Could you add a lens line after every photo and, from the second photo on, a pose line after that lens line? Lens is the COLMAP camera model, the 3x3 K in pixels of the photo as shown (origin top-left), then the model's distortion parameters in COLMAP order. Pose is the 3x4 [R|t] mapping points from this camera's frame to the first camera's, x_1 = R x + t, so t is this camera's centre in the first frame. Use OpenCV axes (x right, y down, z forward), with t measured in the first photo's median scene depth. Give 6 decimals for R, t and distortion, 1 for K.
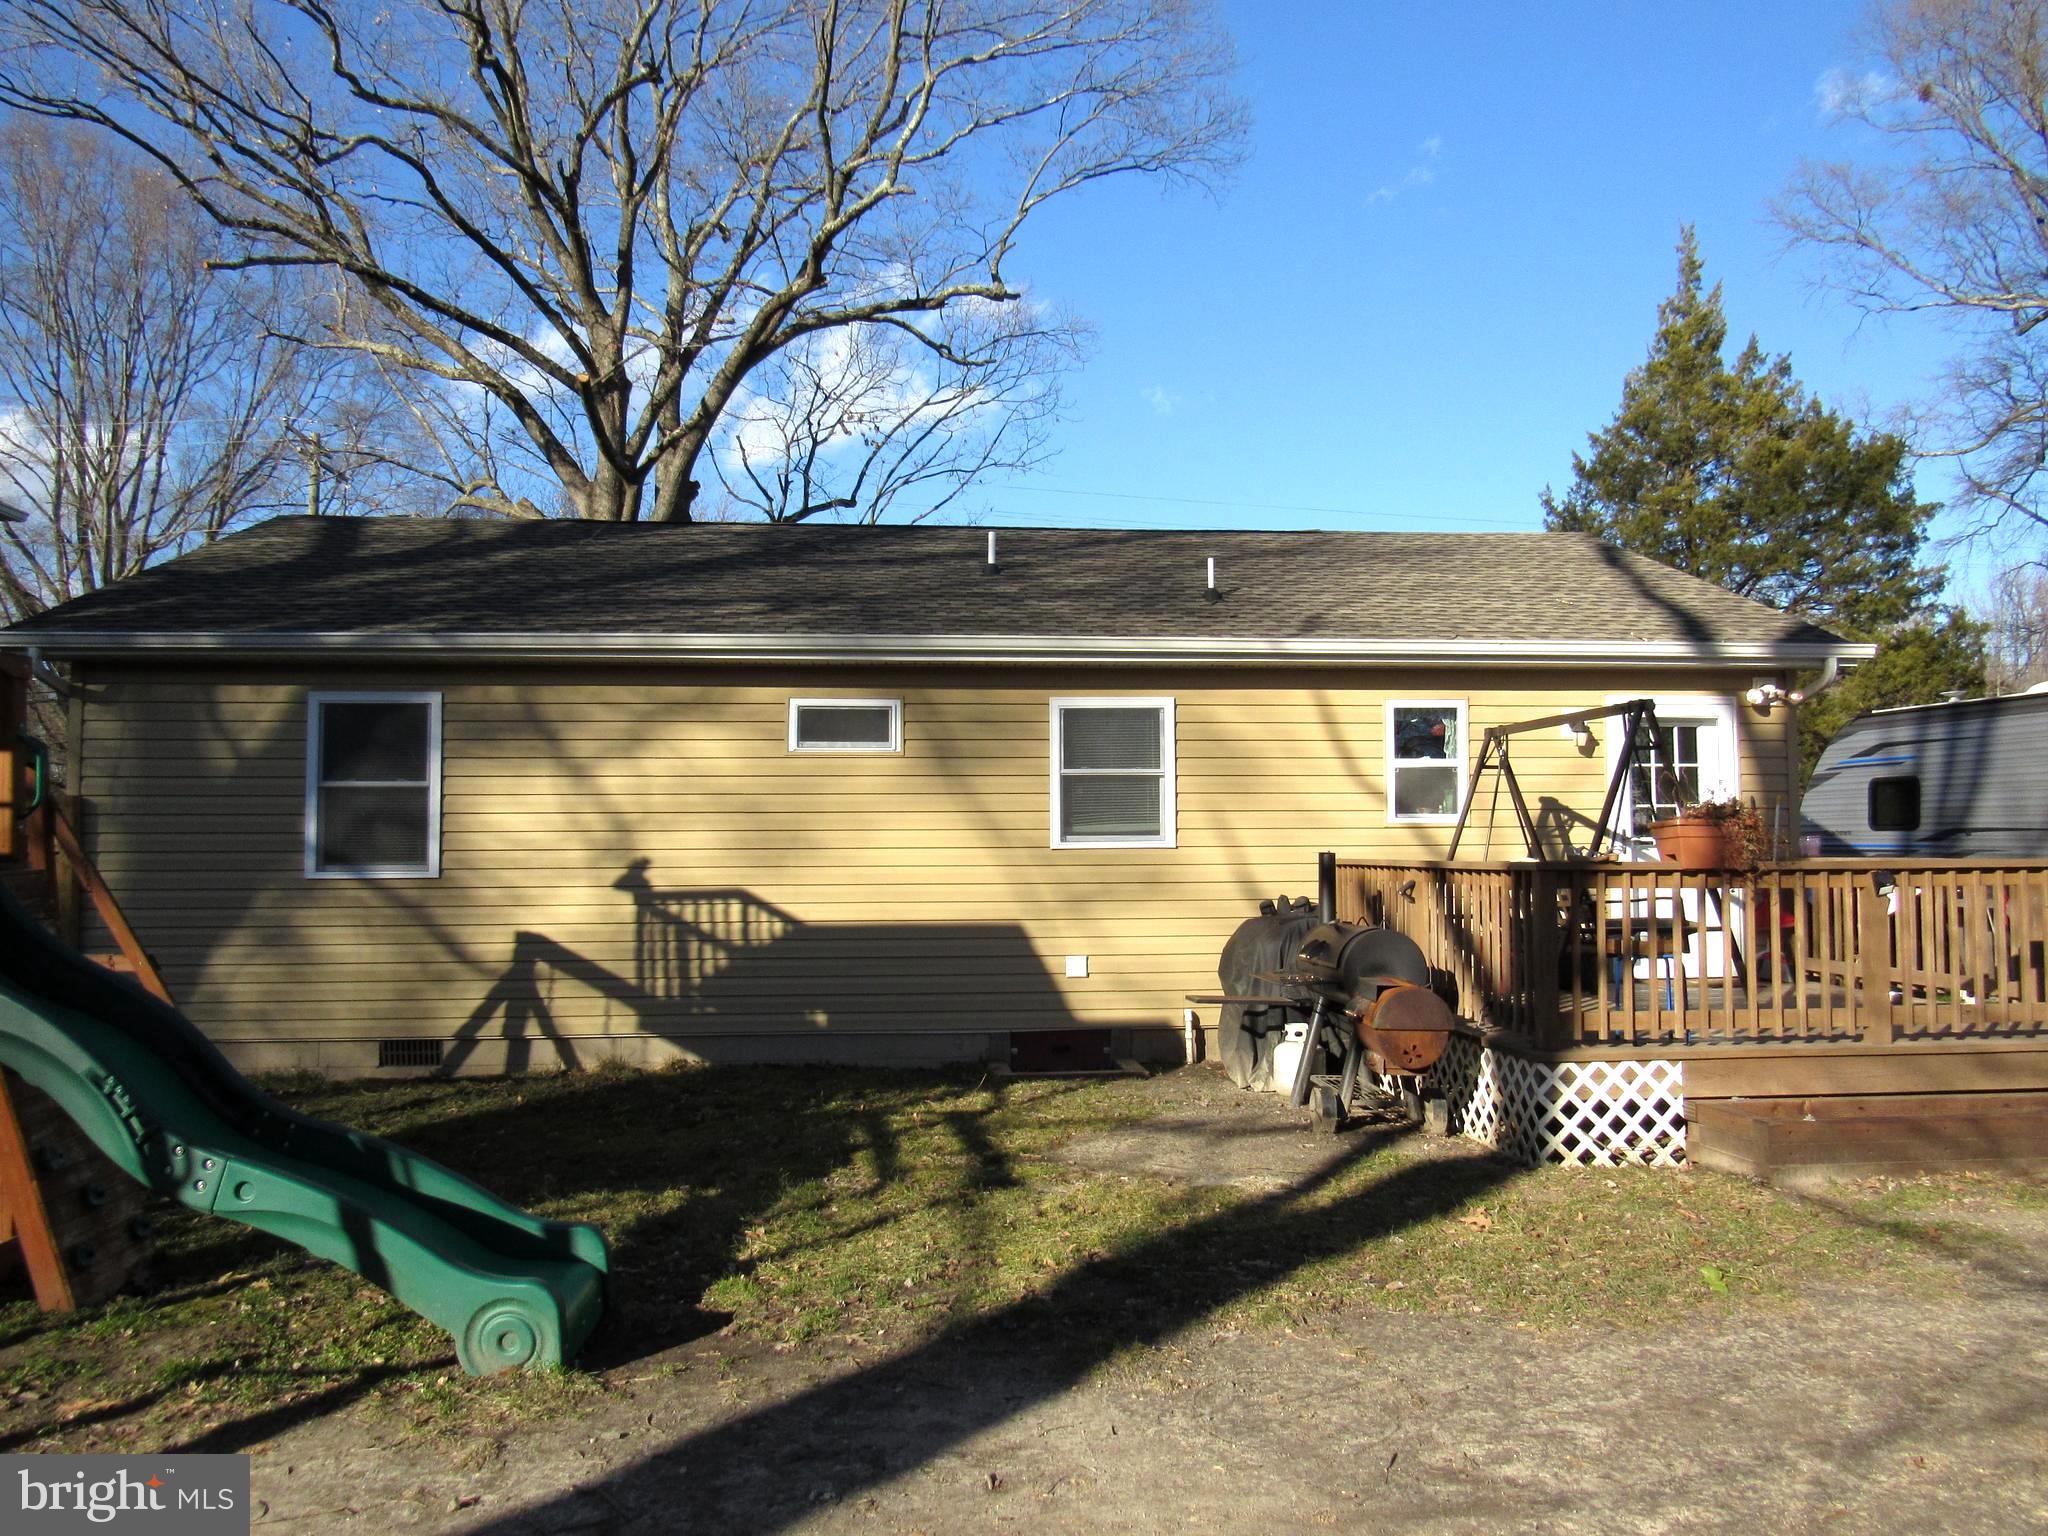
lens RADIAL K [[1458.2, 0, 1017.6], [0, 1458.2, 761.4], [0, 0, 1]] dist [-0.032079, 0.005360]
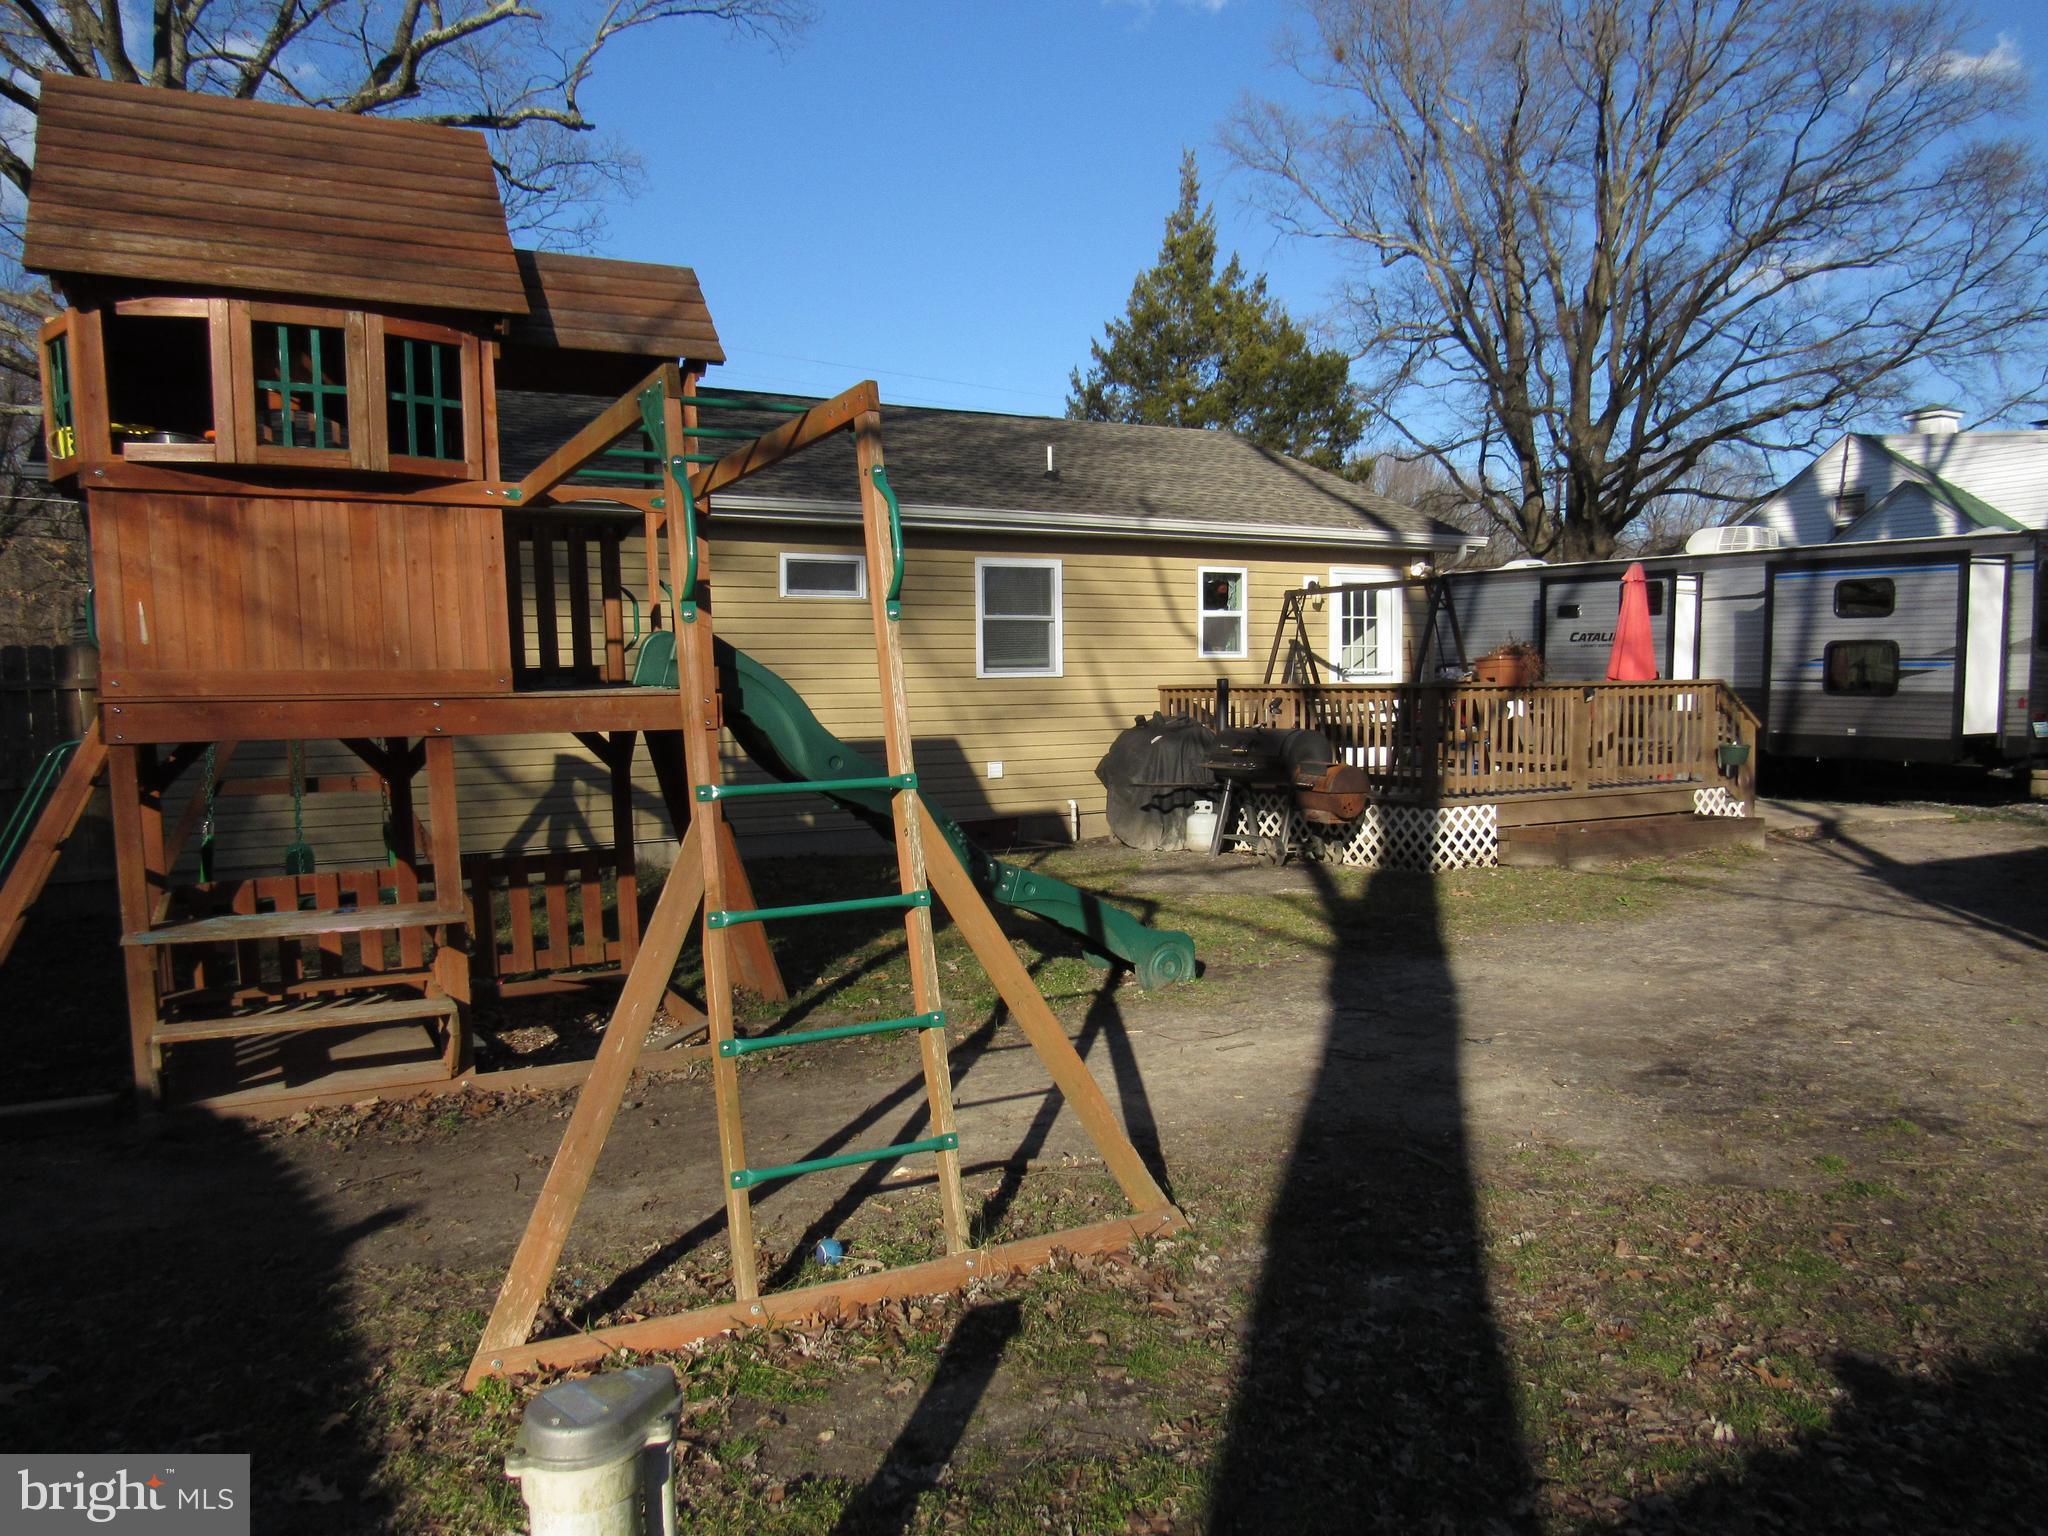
lens RADIAL K [[1458.2, 0, 1017.6], [0, 1458.2, 761.4], [0, 0, 1]] dist [-0.032079, 0.005360]
pose [[0.908385, -0.029000, 0.417128, -0.468625], [-0.017597, 0.994057, 0.107430, -0.004743], [-0.417765, -0.104928, 0.902476, -0.161295]]
